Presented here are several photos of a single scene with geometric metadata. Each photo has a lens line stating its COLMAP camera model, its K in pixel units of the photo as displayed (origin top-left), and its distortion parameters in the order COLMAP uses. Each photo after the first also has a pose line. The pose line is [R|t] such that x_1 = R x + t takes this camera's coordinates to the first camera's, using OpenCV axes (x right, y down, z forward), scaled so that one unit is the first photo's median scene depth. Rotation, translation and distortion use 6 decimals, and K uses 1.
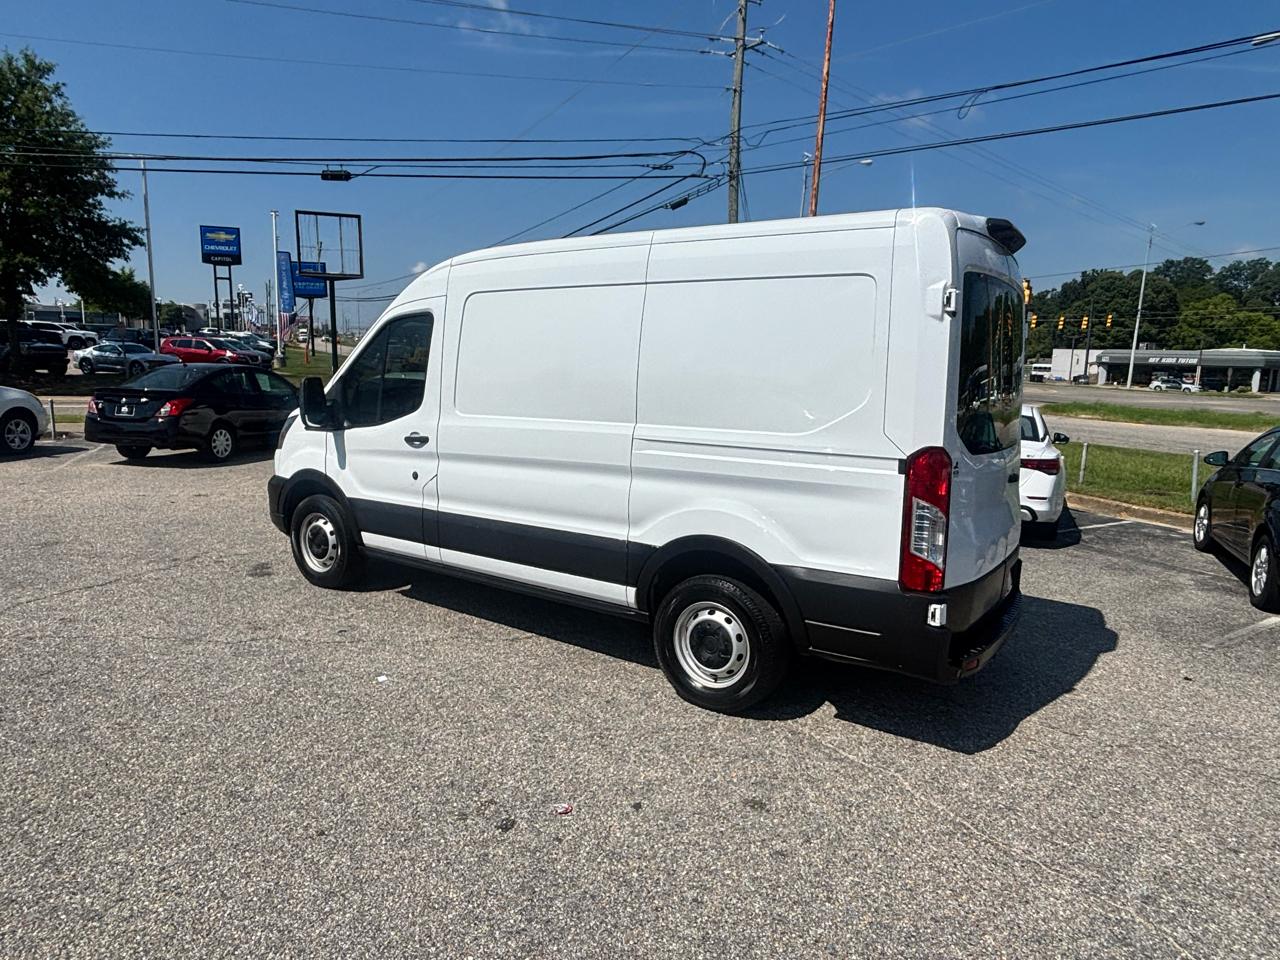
lens RADIAL K [[806.0, 0, 631.6], [0, 806.0, 479.5], [0, 0, 1]] dist [0.005886, -0.015460]
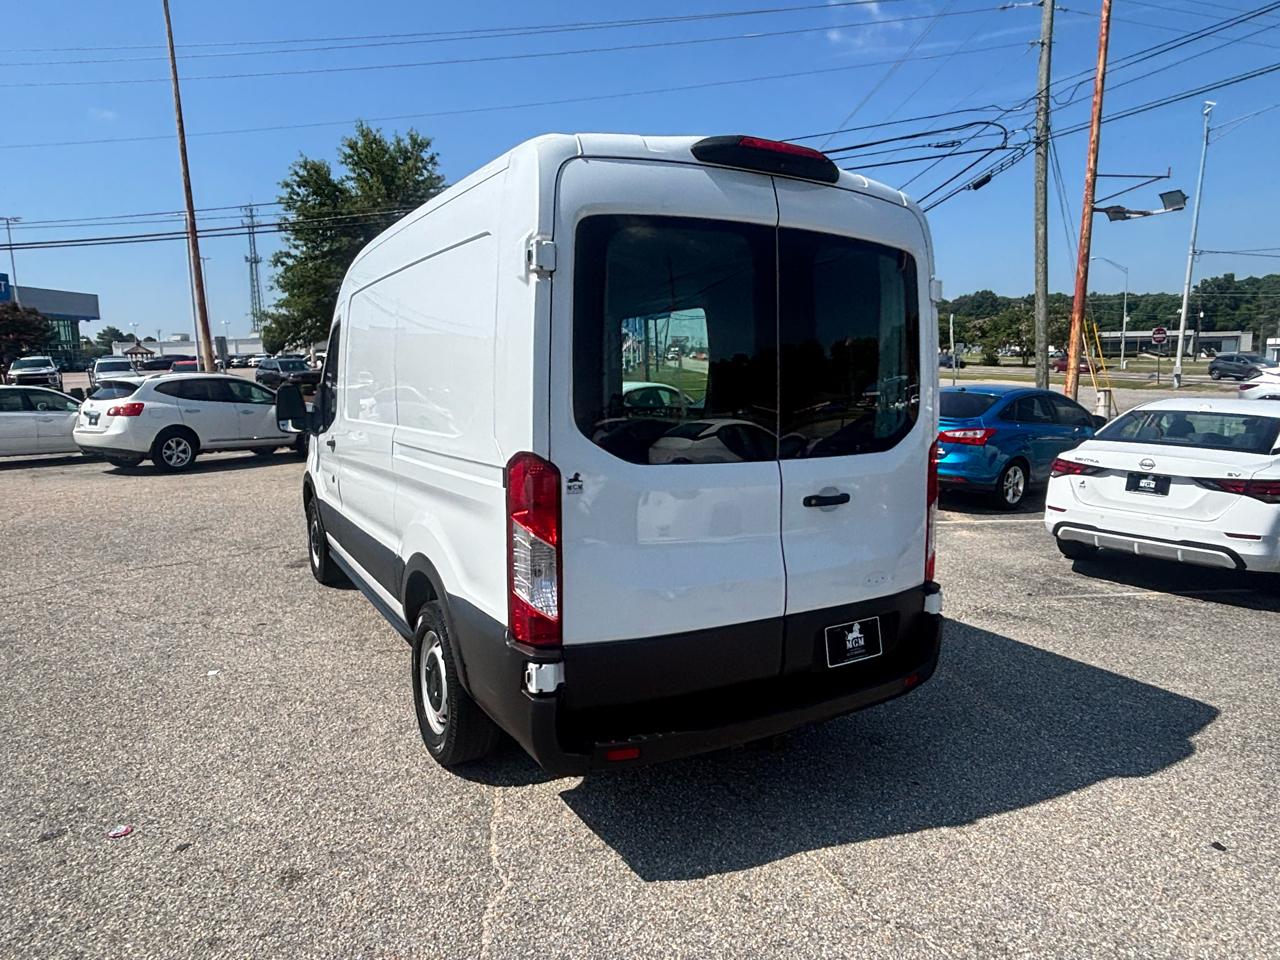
lens RADIAL K [[809.8, 0, 631.7], [0, 809.8, 467.0], [0, 0, 1]] dist [-0.011269, 0.005252]
pose [[0.899791, 0.016645, -0.436004, 0.536268], [-0.028996, 0.999344, -0.021690, -0.008895], [0.435357, 0.032159, 0.899683, 0.250956]]
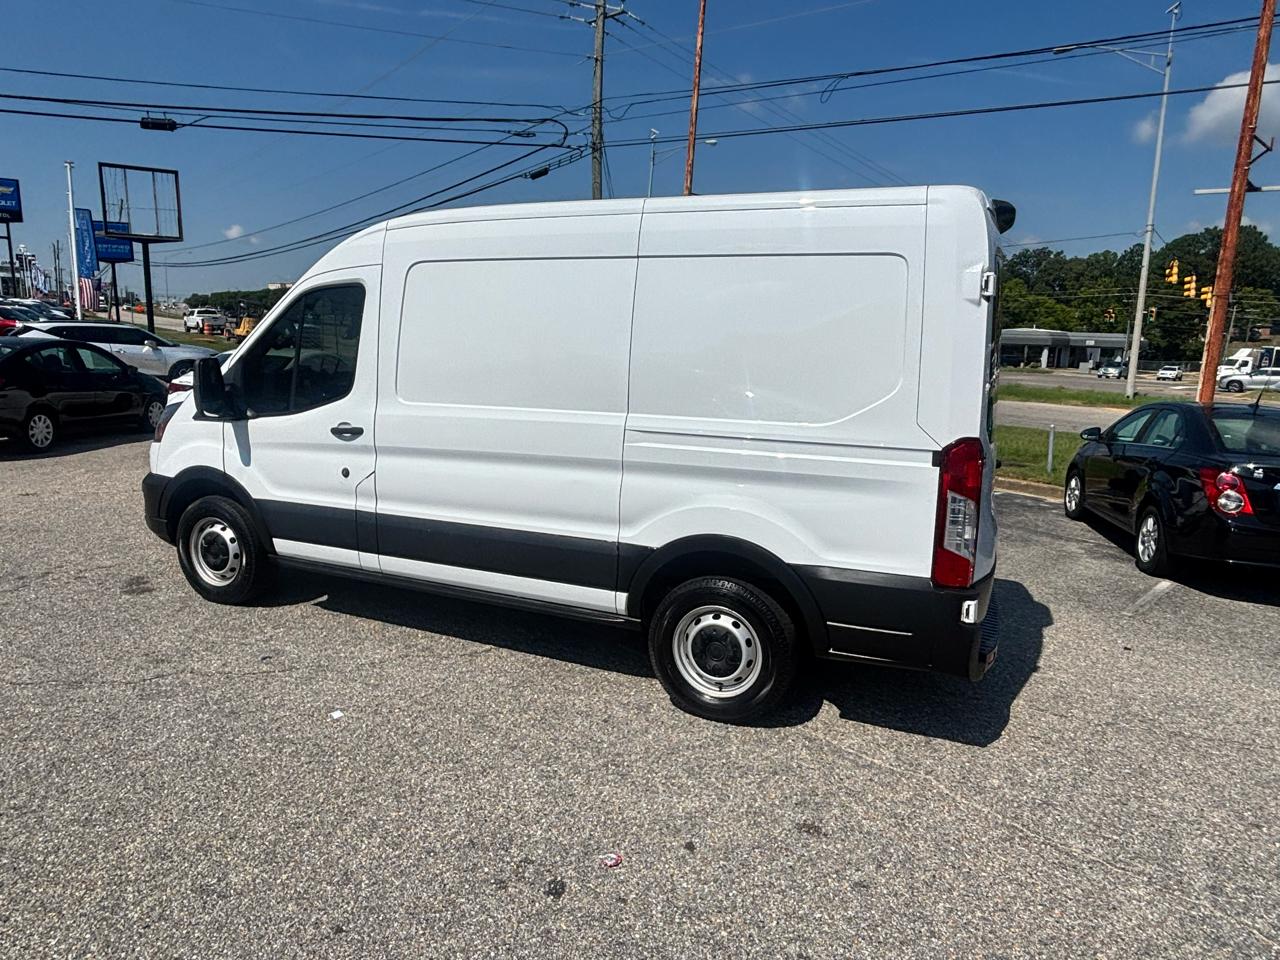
lens RADIAL K [[806.0, 0, 631.6], [0, 806.0, 479.5], [0, 0, 1]] dist [0.005886, -0.015460]
pose [[0.981136, -0.025827, 0.191584, -0.138345], [0.020037, 0.999284, 0.032097, -0.020195], [-0.192276, -0.027653, 0.980951, 0.092460]]
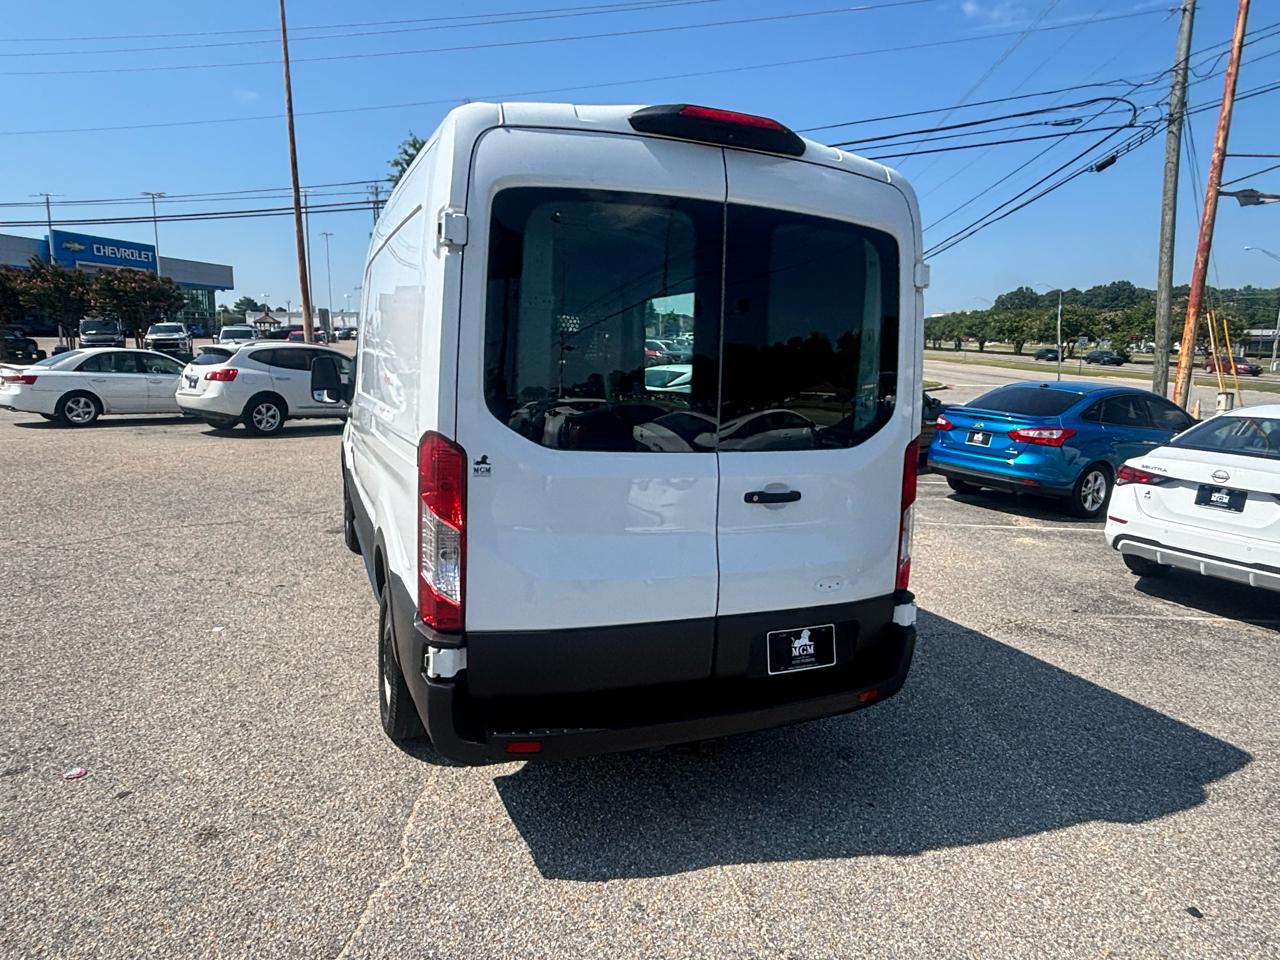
lens RADIAL K [[809.8, 0, 631.7], [0, 809.8, 467.0], [0, 0, 1]] dist [-0.011269, 0.005252]
pose [[0.836242, 0.070186, -0.543850, 0.627957], [-0.079293, 0.996829, 0.006721, -0.018523], [0.542597, 0.037503, 0.839156, 0.329647]]
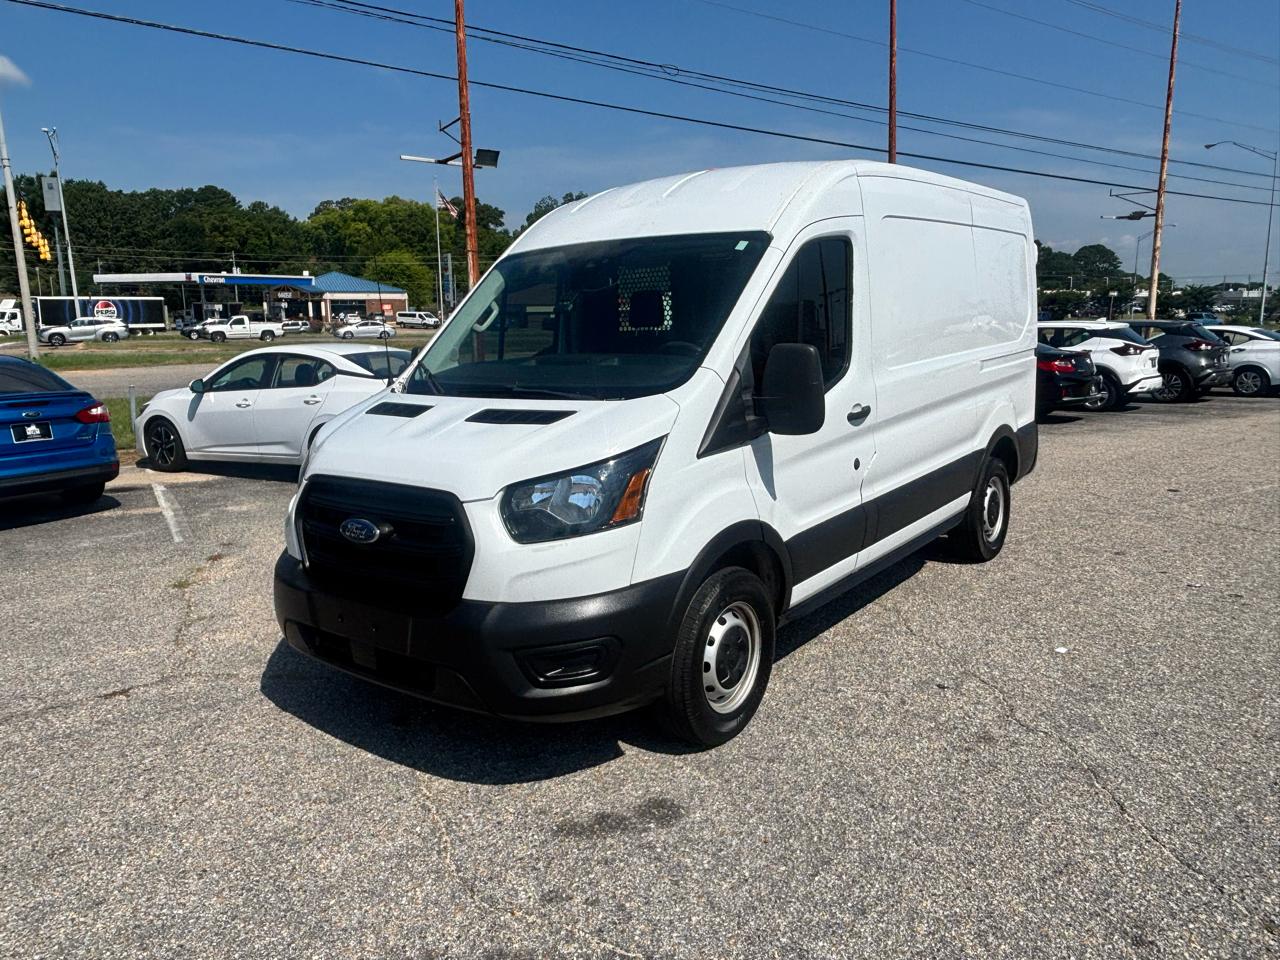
lens RADIAL K [[911.0, 0, 634.6], [0, 911.0, 477.3], [0, 0, 1]] dist [0.032402, -0.050839]
pose [[0.054235, -0.214005, 0.975326, -1.125369], [0.166653, 0.965003, 0.202473, -0.200705], [-0.984523, 0.151559, 0.088002, 1.169038]]
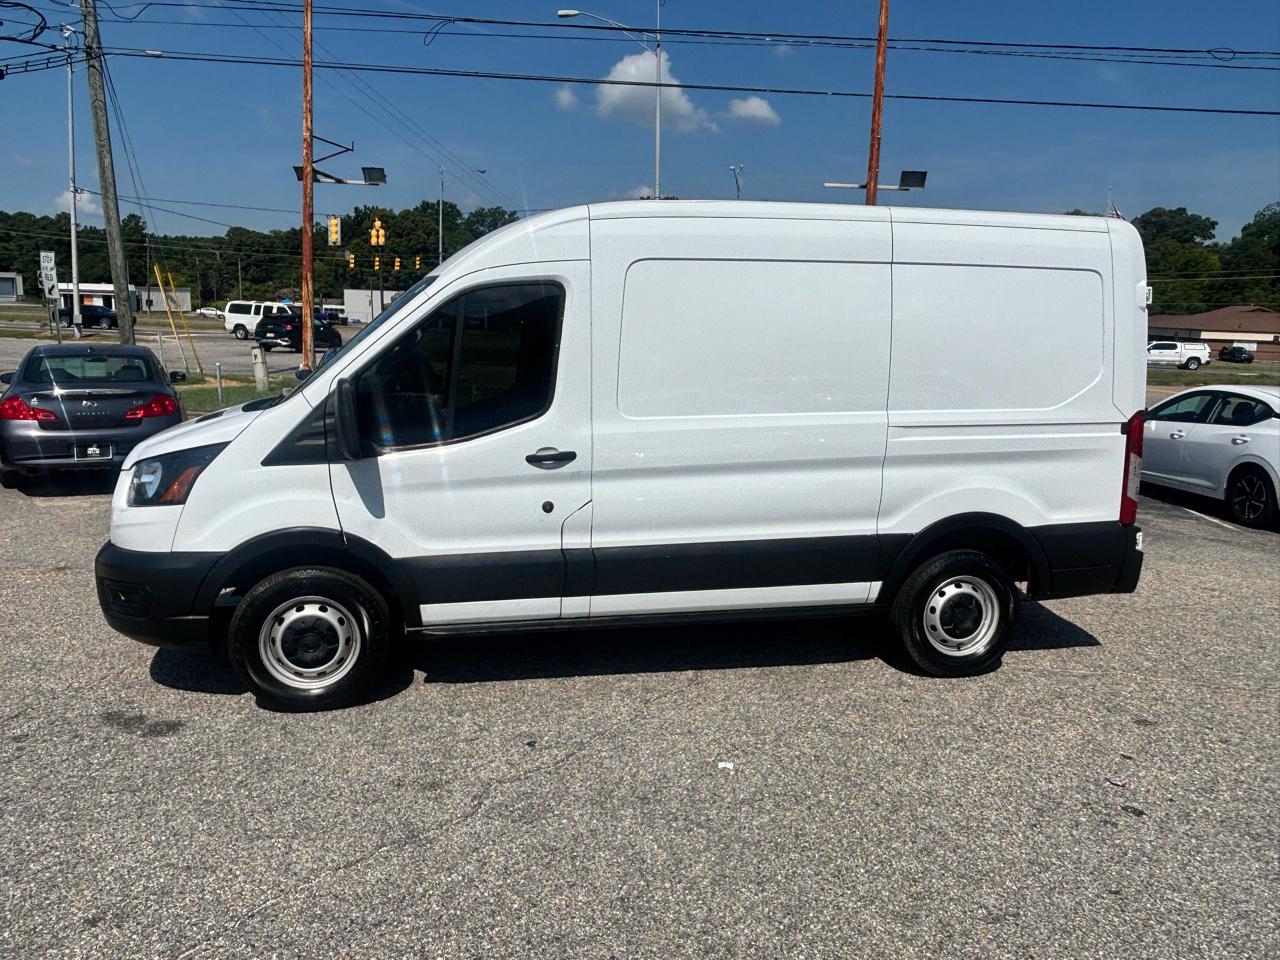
lens RADIAL K [[911.0, 0, 634.6], [0, 911.0, 477.3], [0, 0, 1]] dist [0.032402, -0.050839]
pose [[0.686171, -0.136414, 0.714535, -0.828353], [0.103548, 0.990574, 0.089676, -0.100693], [-0.720032, 0.012456, 0.693829, 0.387481]]
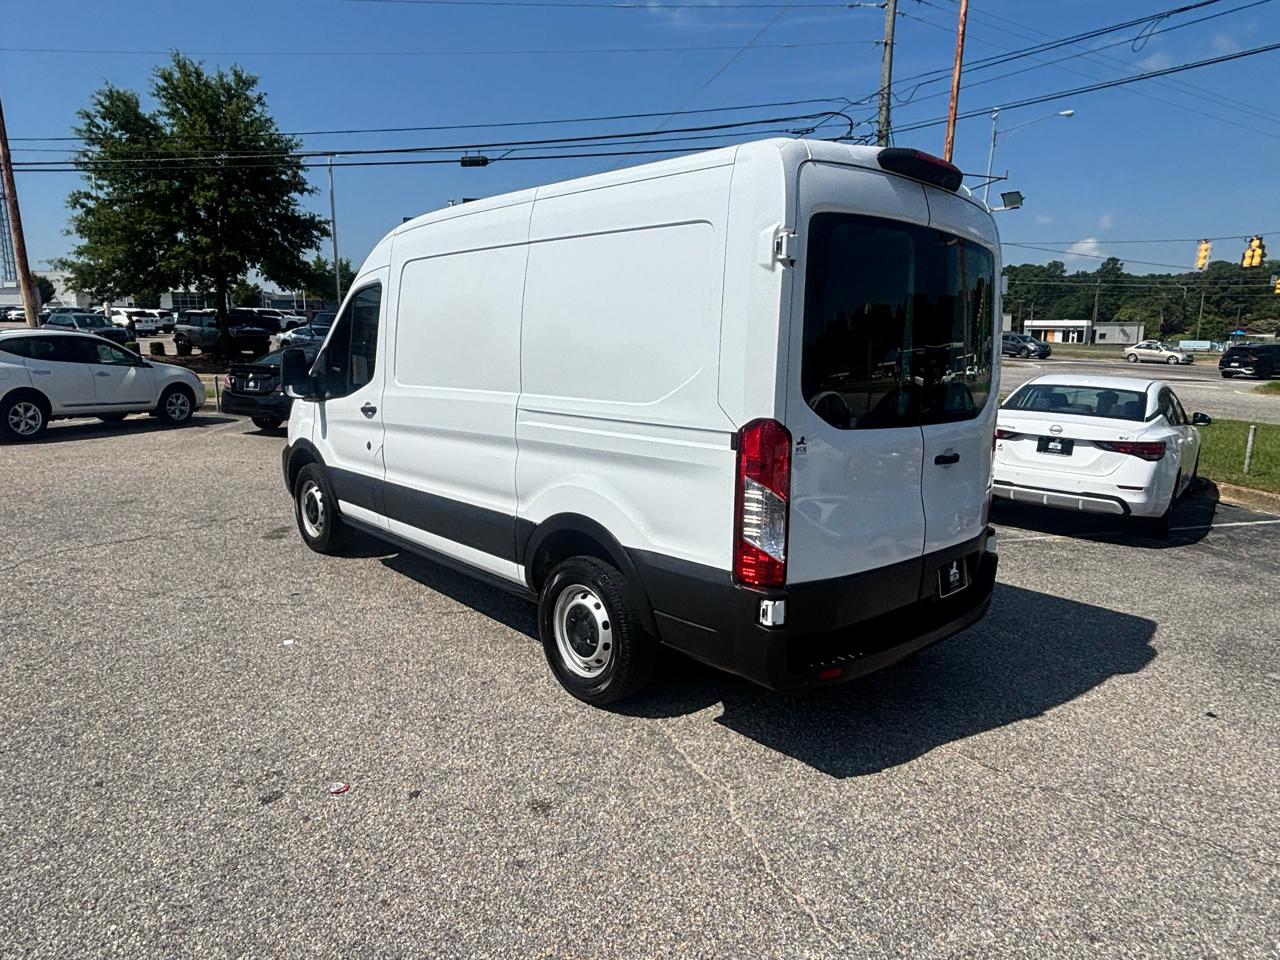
lens RADIAL K [[806.5, 0, 631.3], [0, 806.5, 472.0], [0, 0, 1]] dist [0.005701, -0.016028]
pose [[0.974188, 0.024732, -0.224381, 0.291449], [-0.020904, 0.999593, 0.019420, 0.001988], [0.224770, -0.014228, 0.974308, 0.088066]]
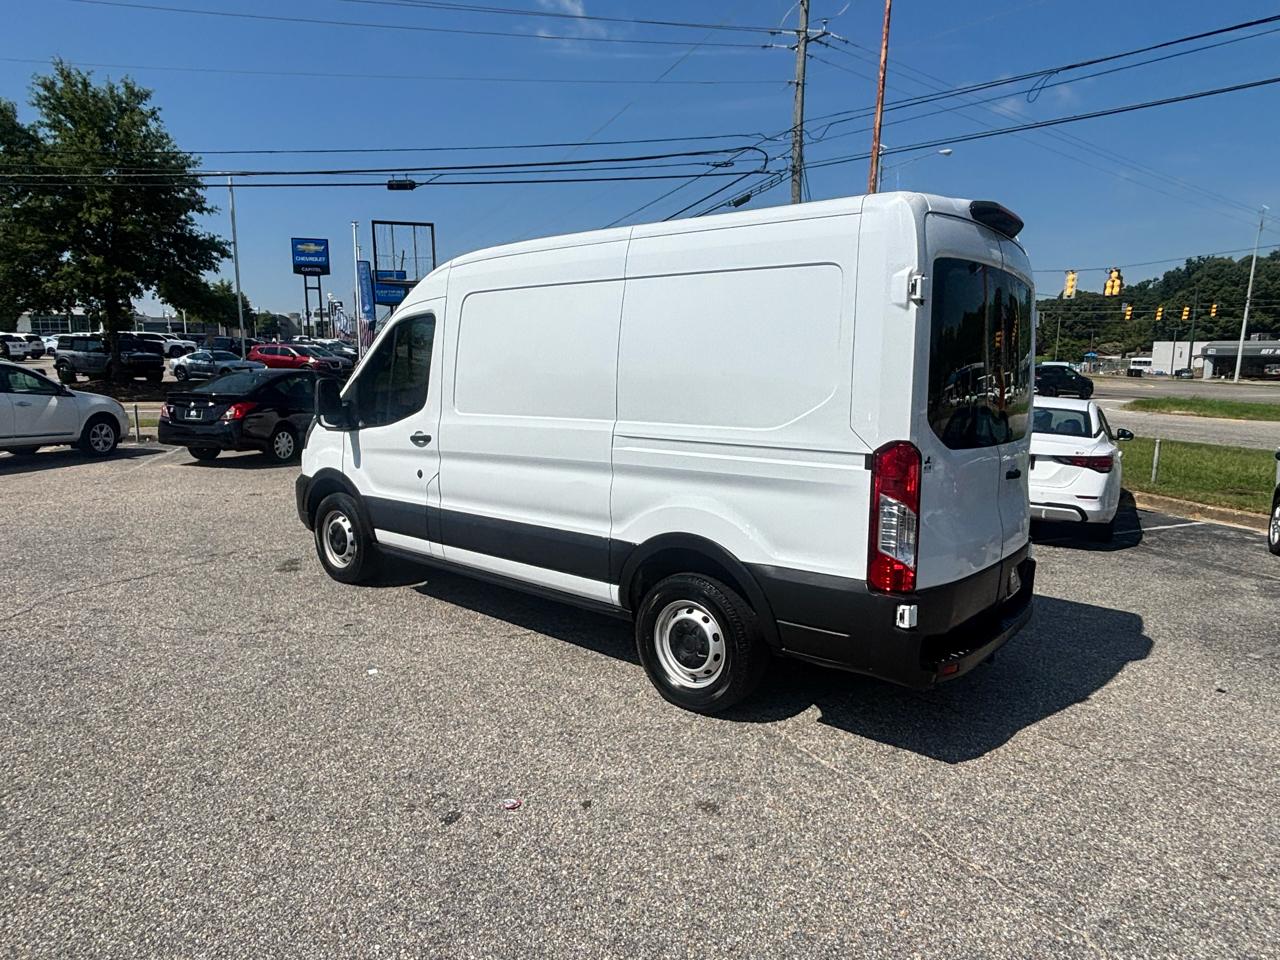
lens RADIAL K [[806.0, 0, 631.6], [0, 806.0, 479.5], [0, 0, 1]] dist [0.005886, -0.015460]
pose [[0.995290, -0.001562, -0.096935, 0.101209], [0.001476, 0.999998, -0.000965, 0.003849], [0.096936, 0.000817, 0.995290, 0.010261]]
